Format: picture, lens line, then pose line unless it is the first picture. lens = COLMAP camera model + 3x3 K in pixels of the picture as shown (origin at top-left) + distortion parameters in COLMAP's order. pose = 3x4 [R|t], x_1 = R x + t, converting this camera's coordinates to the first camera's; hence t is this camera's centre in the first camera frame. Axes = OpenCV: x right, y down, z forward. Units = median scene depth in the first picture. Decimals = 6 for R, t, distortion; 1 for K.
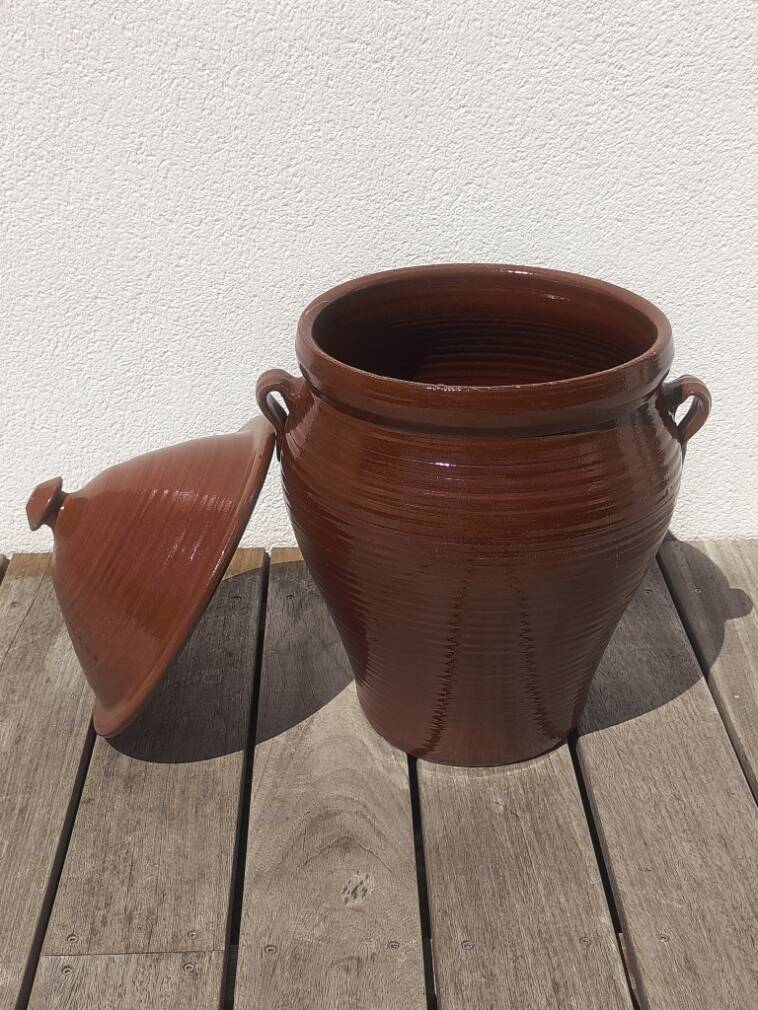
lens RADIAL K [[1425.1, 0, 376.1], [0, 1425.1, 502.7], [0, 0, 1]] dist [0.141648, -0.746445]
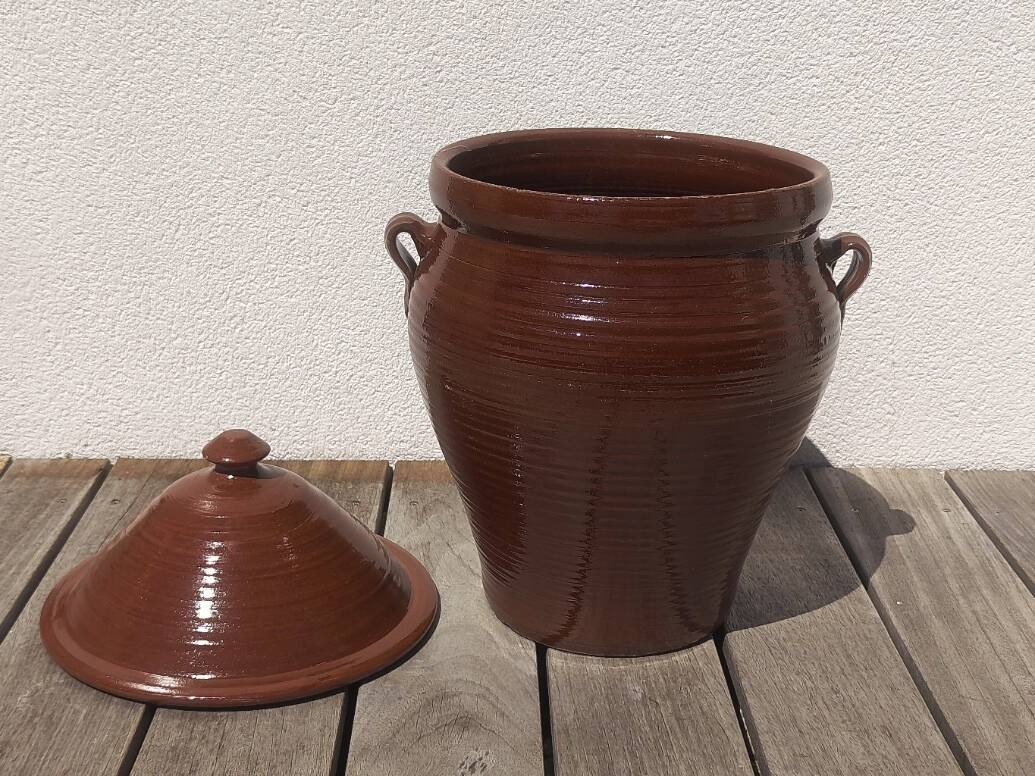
lens RADIAL K [[1460.3, 0, 515.2], [0, 1460.3, 385.3], [0, 0, 1]] dist [0.141648, -0.746445]
pose [[0.999546, 0.030135, 0.000071, 0.003401], [-0.029841, 0.990130, -0.136940, 0.129492], [-0.004197, 0.136876, 0.990579, 0.055704]]
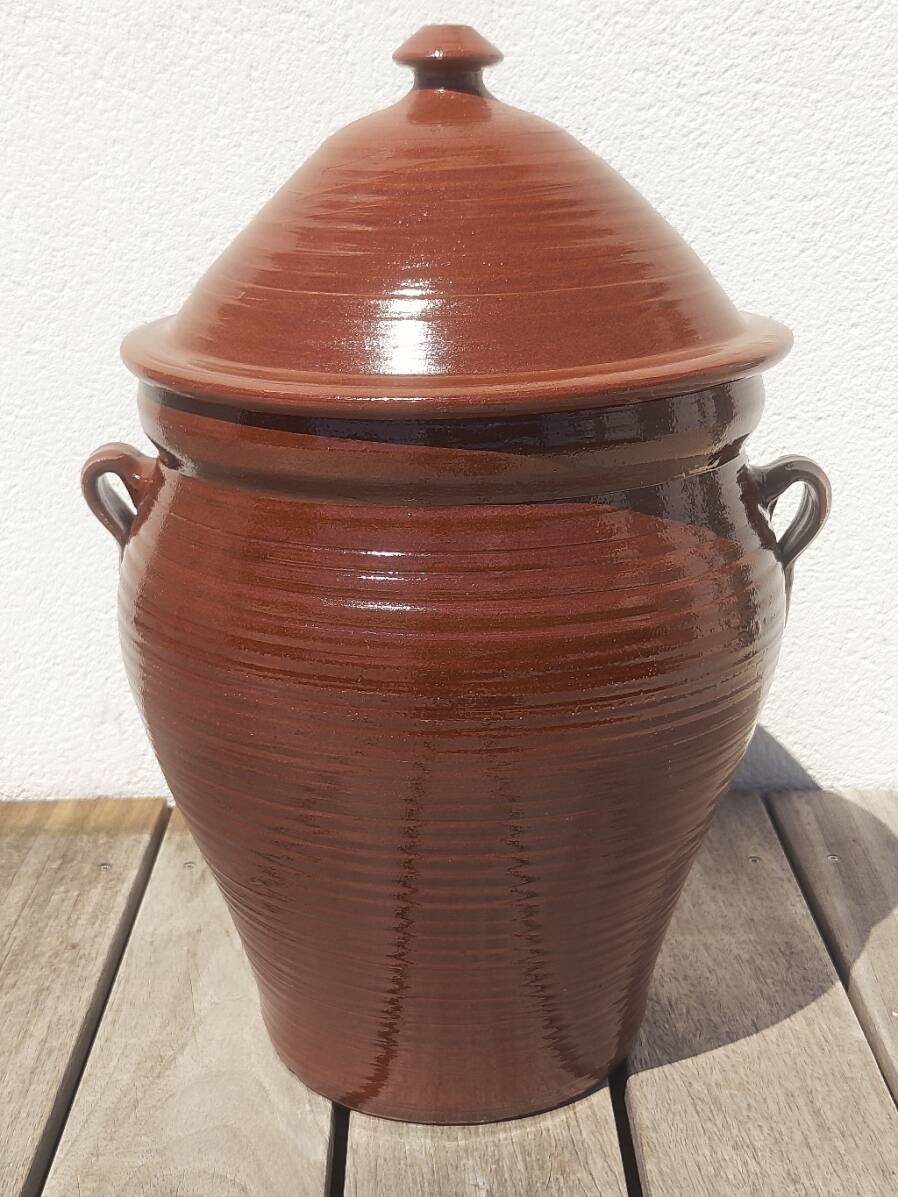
lens RADIAL K [[1703.4, 0, 443.5], [0, 1703.4, 591.3], [0, 0, 1]] dist [0.027516, -0.183268]
pose [[0.999815, 0.003265, -0.018933, 0.072903], [-0.006347, 0.986259, -0.165086, 0.077363], [0.018133, 0.165175, 0.986098, 0.256909]]
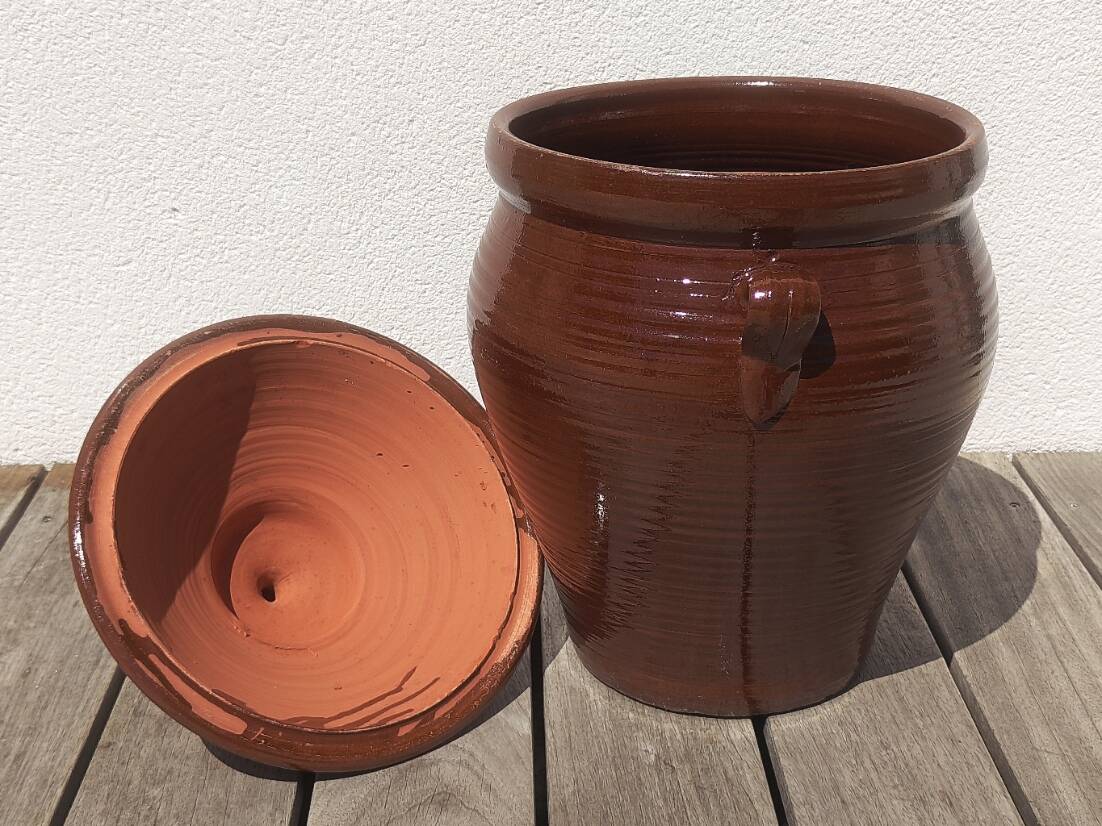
lens RADIAL K [[1568.2, 0, 539.1], [0, 1568.2, 410.2], [0, 0, 1]] dist [0.027516, -0.183268]
pose [[0.999972, 0.005458, -0.005180, 0.027124], [-0.005823, 0.997285, -0.073404, 0.079616], [0.004765, 0.073432, 0.997289, 0.141301]]
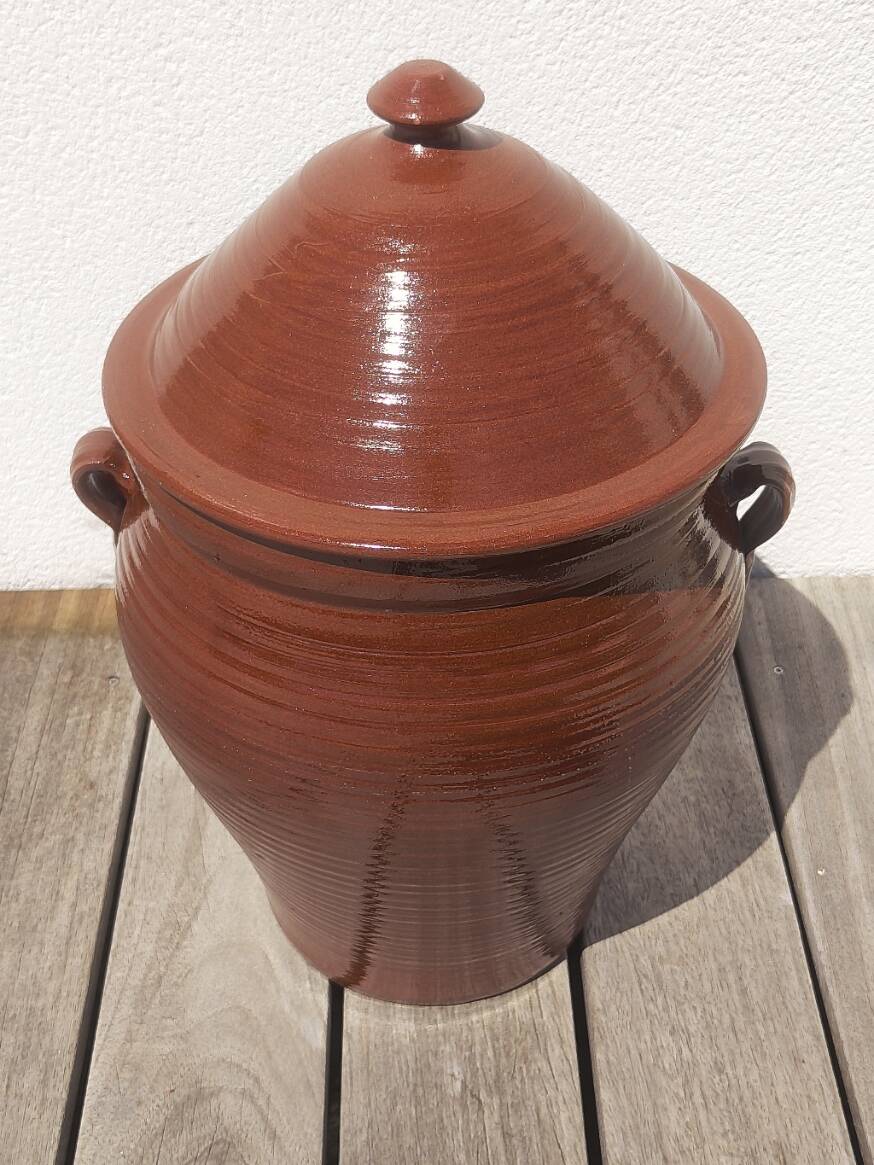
lens RADIAL K [[1657.9, 0, 431.7], [0, 1657.9, 575.4], [0, 0, 1]] dist [0.027516, -0.183268]
pose [[0.999943, 0.004518, -0.009632, 0.070759], [-0.002586, 0.981404, 0.191936, -0.150214], [0.010320, -0.191900, 0.981360, 0.241710]]
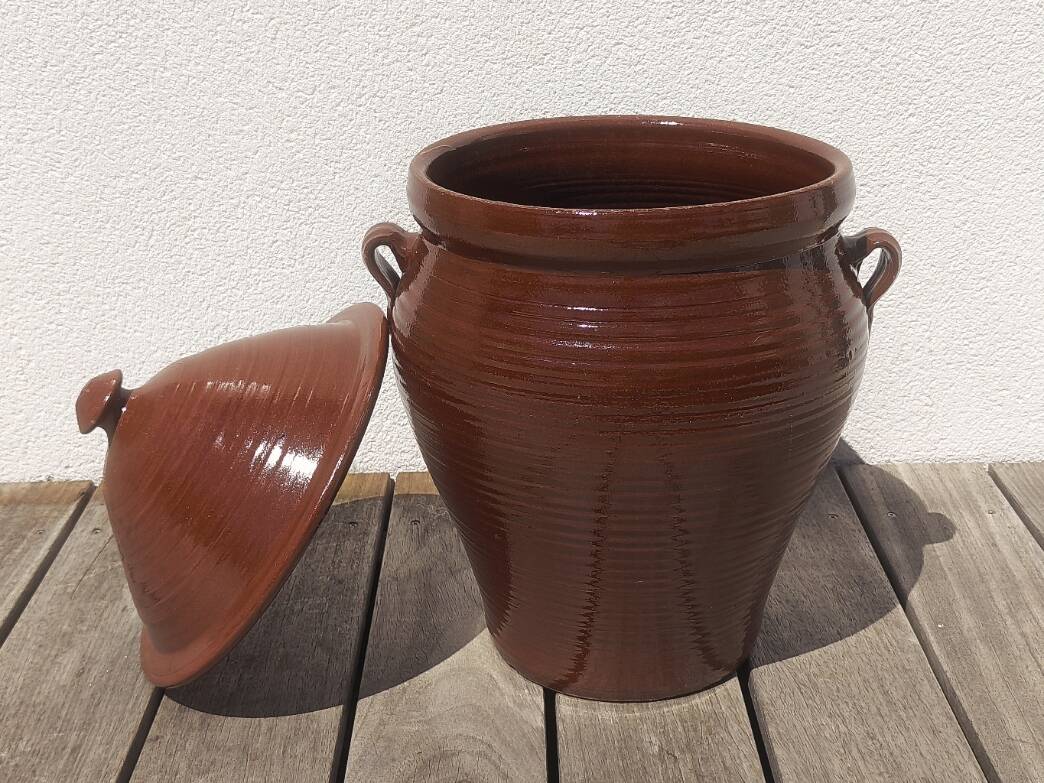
lens RADIAL K [[1474.6, 0, 523.3], [0, 1474.6, 390.9], [0, 0, 1]] dist [0.081453, -0.415670]
pose [[0.999777, -0.002430, -0.020995, 0.026045], [0.000435, 0.995524, -0.094503, 0.077964], [0.021131, 0.094473, 0.995303, 0.119995]]
